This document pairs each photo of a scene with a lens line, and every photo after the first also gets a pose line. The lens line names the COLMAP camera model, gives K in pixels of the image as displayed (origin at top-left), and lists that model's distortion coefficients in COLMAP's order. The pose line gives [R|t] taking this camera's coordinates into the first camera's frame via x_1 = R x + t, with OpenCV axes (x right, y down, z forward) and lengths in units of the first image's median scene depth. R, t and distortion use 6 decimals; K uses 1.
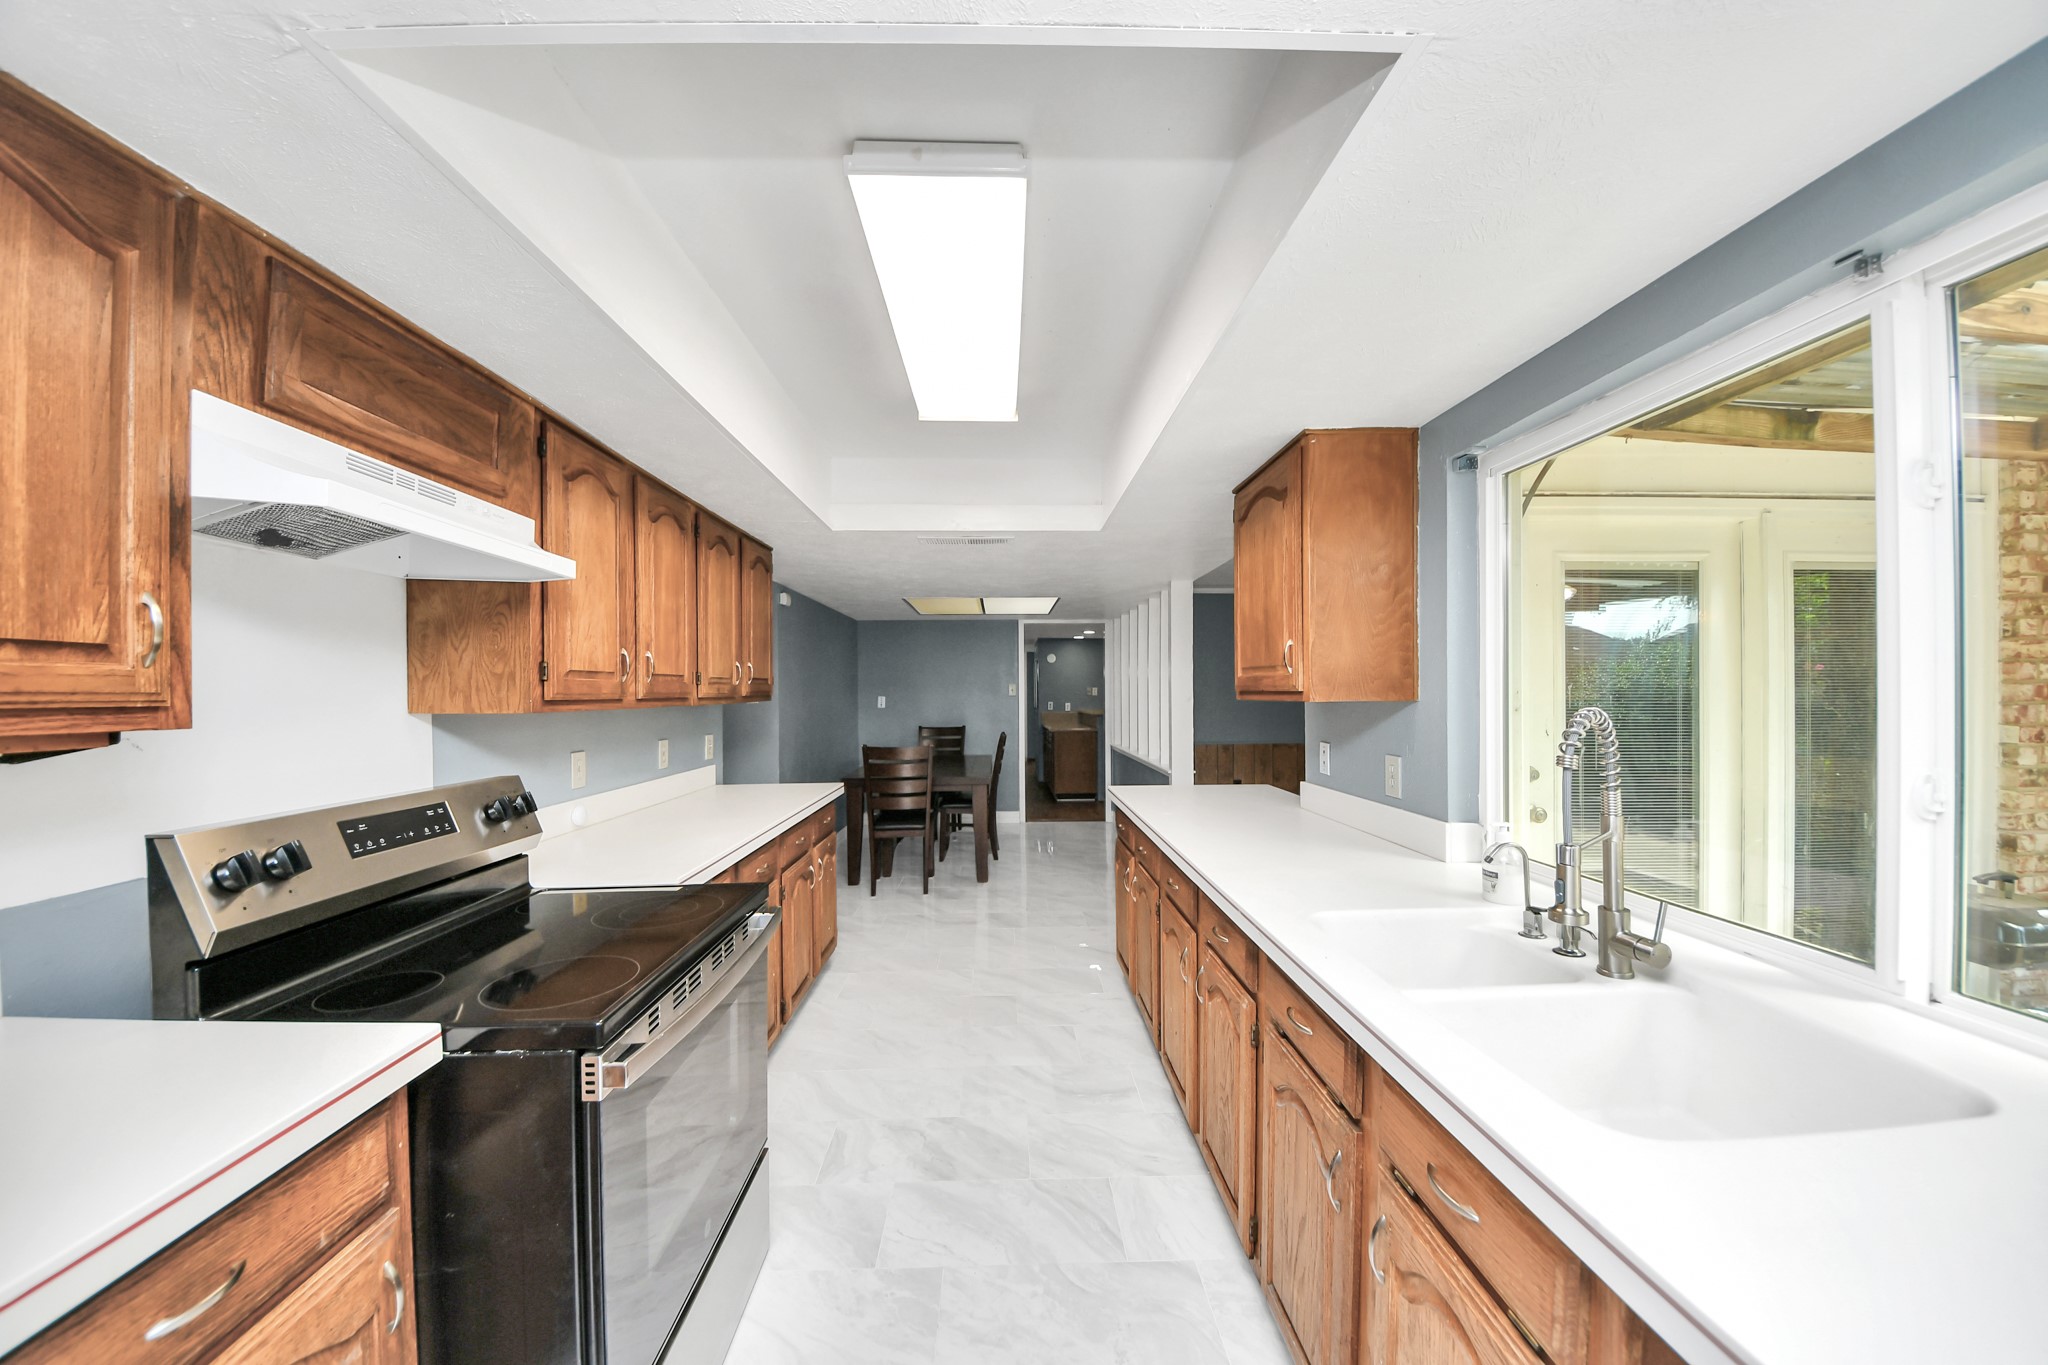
lens RADIAL K [[725.0, 0, 1022.1], [0, 725.0, 694.7], [0, 0, 1]] dist [-0.000218, -0.006661]
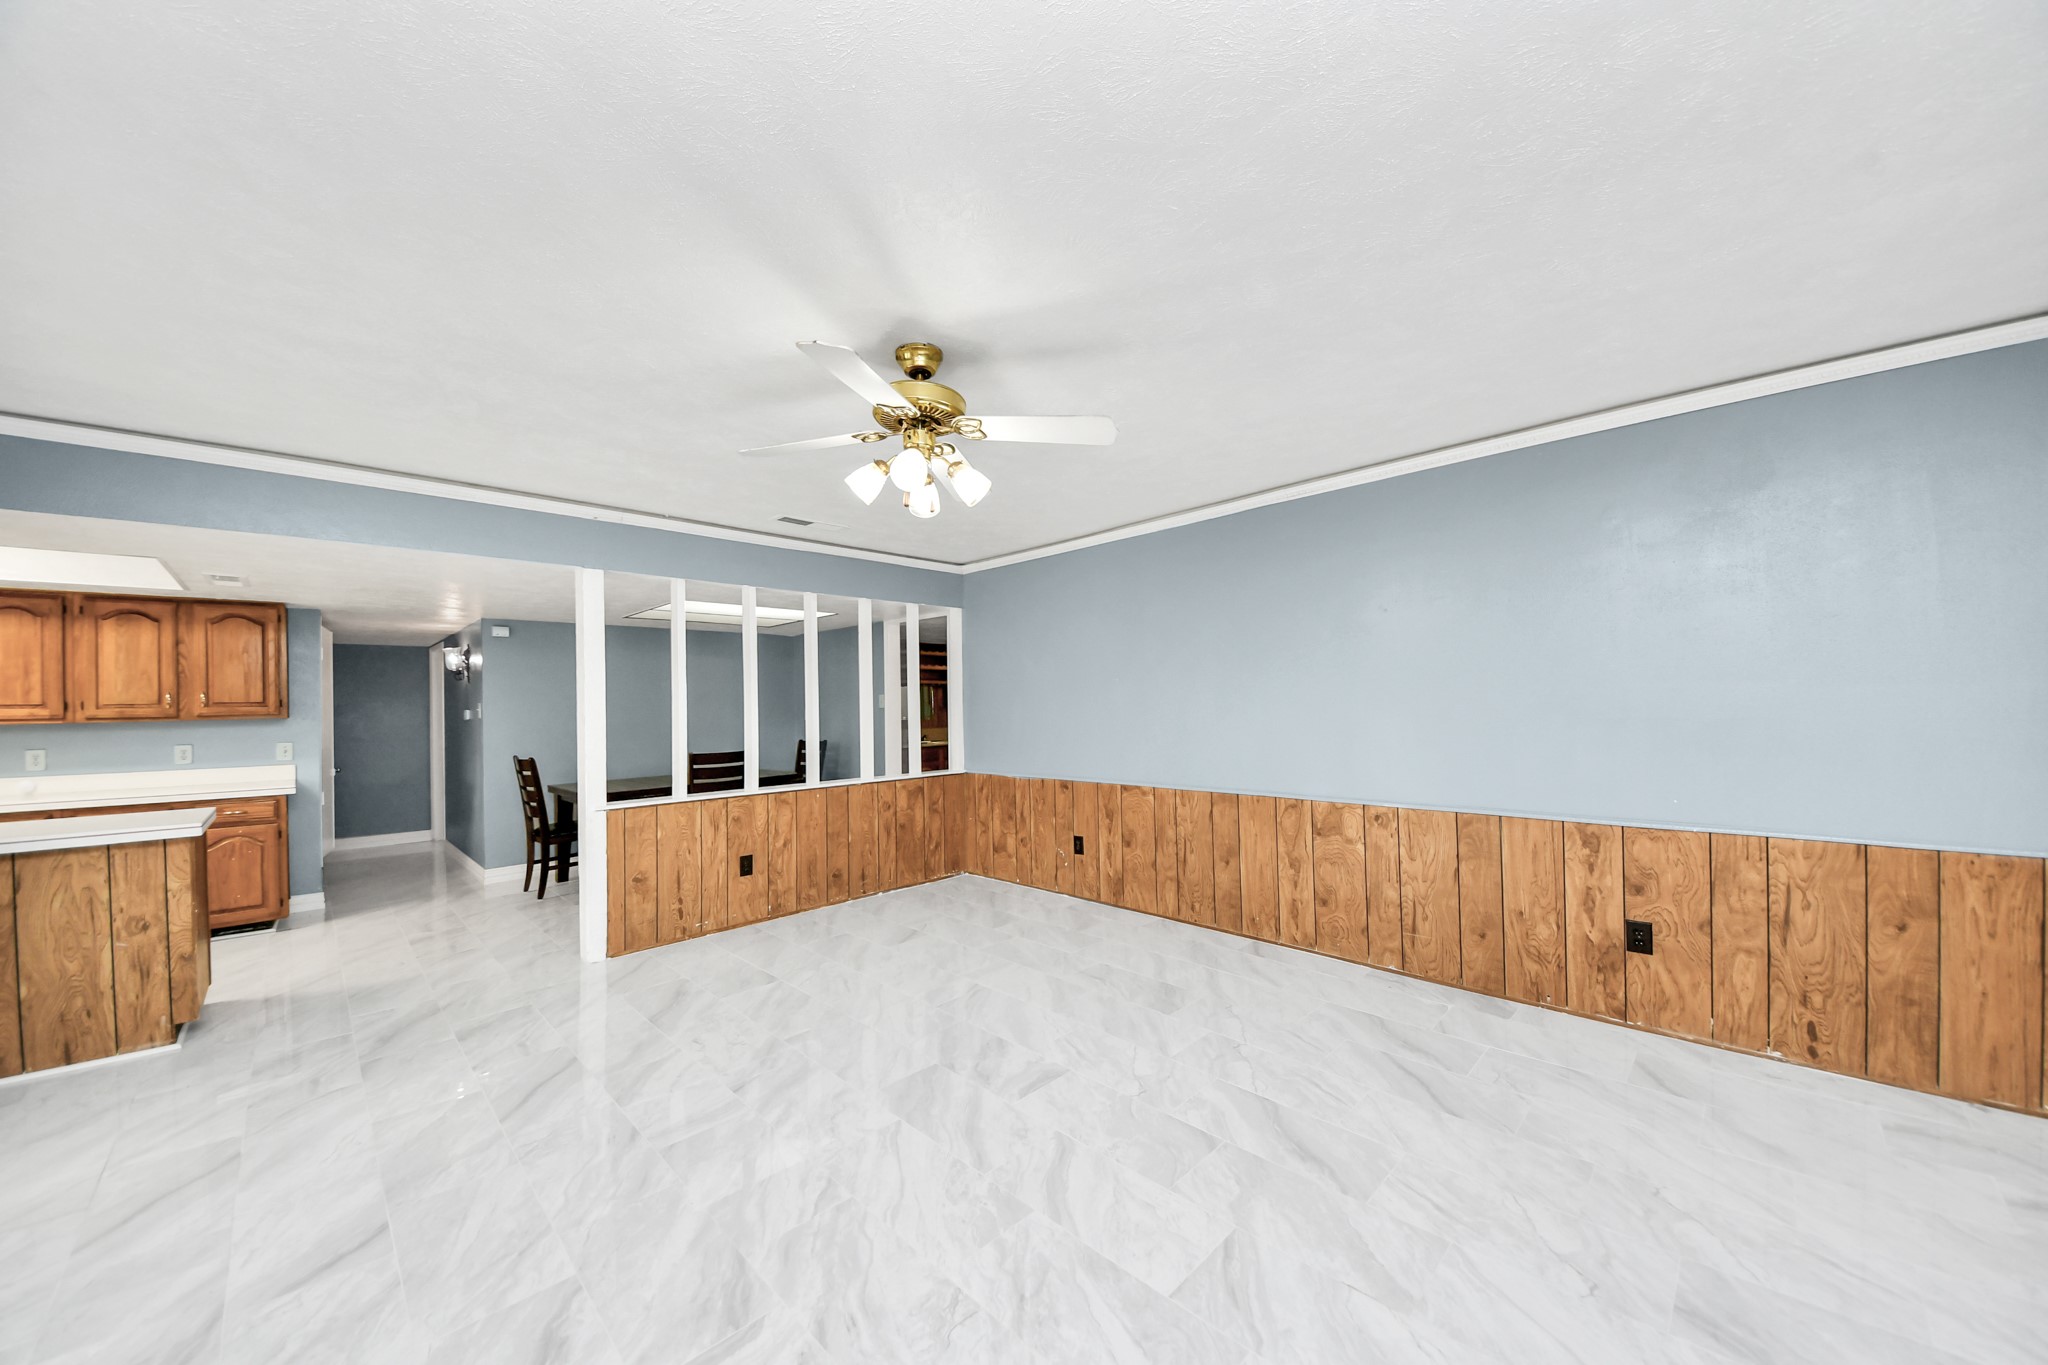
lens RADIAL K [[718.1, 0, 1024.0], [0, 718.1, 682.5], [0, 0, 1]] dist [0.027581, -0.015665]
pose [[0.680782, -0.025193, -0.732053, 3.082339], [0.009489, 0.999628, -0.025577, -0.021464], [0.732425, 0.010466, 0.680768, 2.157337]]
